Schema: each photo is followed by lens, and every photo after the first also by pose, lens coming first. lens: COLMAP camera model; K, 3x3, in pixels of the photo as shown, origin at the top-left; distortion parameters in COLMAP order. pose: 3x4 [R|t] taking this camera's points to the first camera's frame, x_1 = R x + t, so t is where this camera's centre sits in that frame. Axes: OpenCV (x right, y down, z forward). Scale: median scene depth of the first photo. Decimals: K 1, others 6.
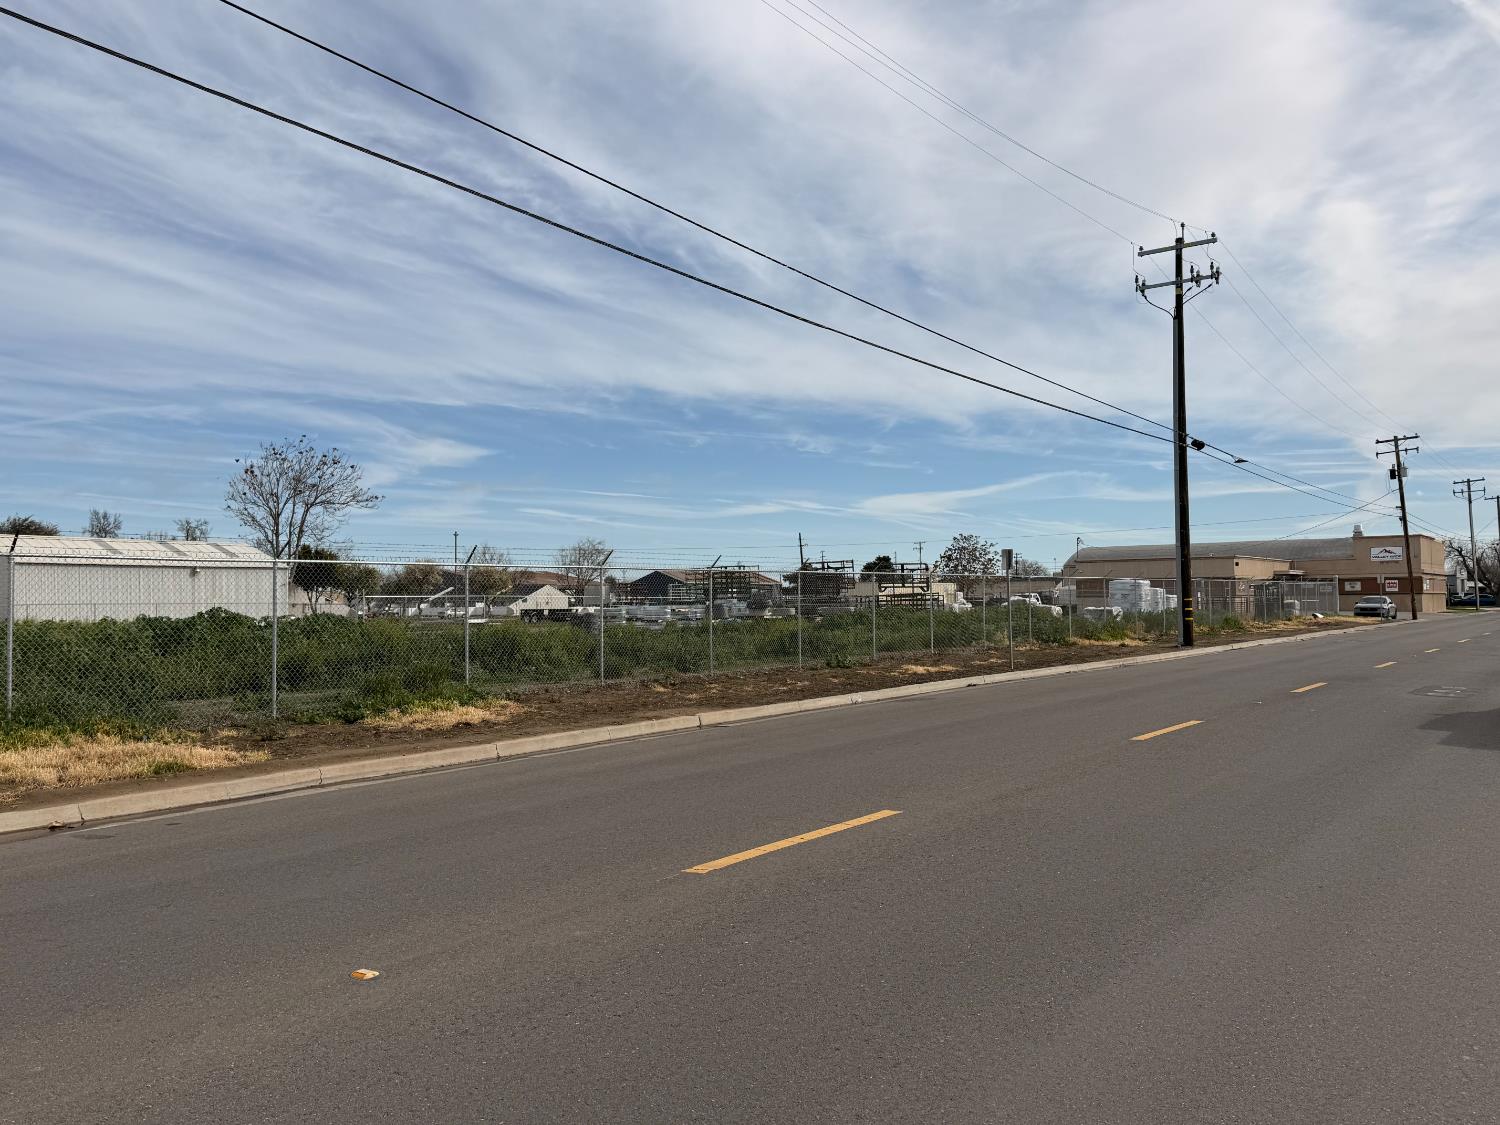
lens RADIAL K [[1305.3, 0, 750.0], [0, 1305.3, 562.5], [0, 0, 1]] dist [0.013972, 0.006280]
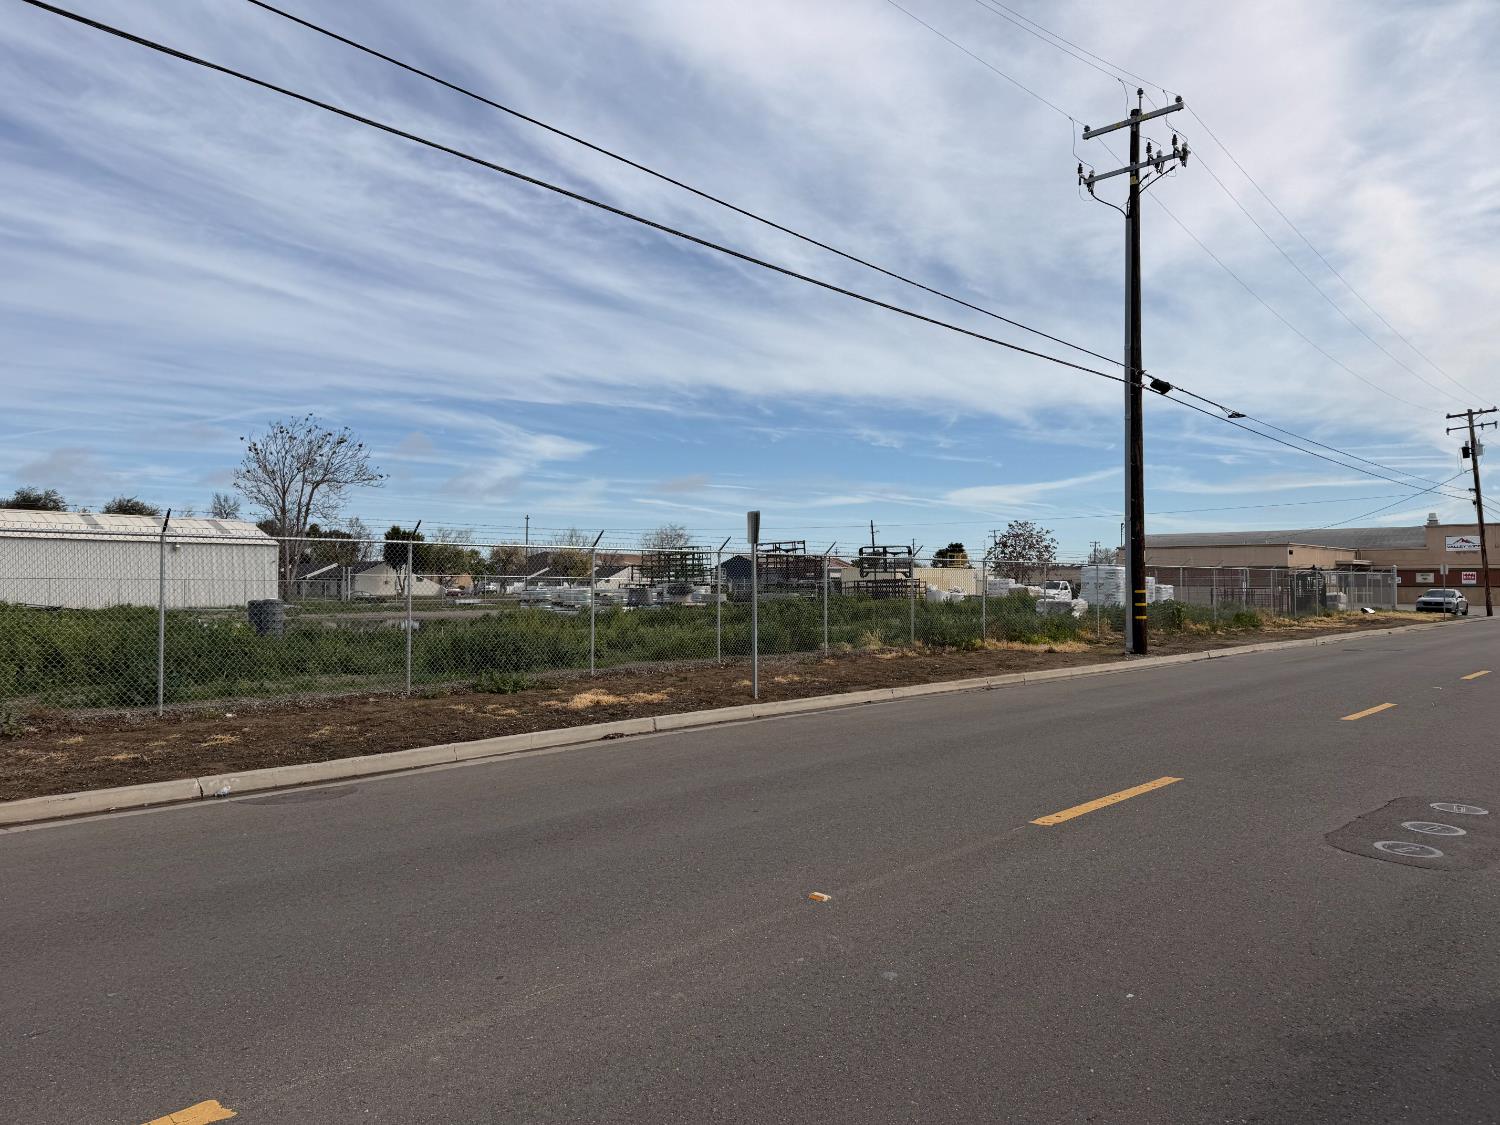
lens RADIAL K [[1026.5, 0, 750.0], [0, 1026.5, 562.5], [0, 0, 1]] dist [0.032310, -0.050511]
pose [[0.986278, 0.011805, -0.164668, 0.113050], [-0.009961, 0.999878, 0.012021, 0.003472], [0.164790, -0.010216, 0.986276, 0.203431]]
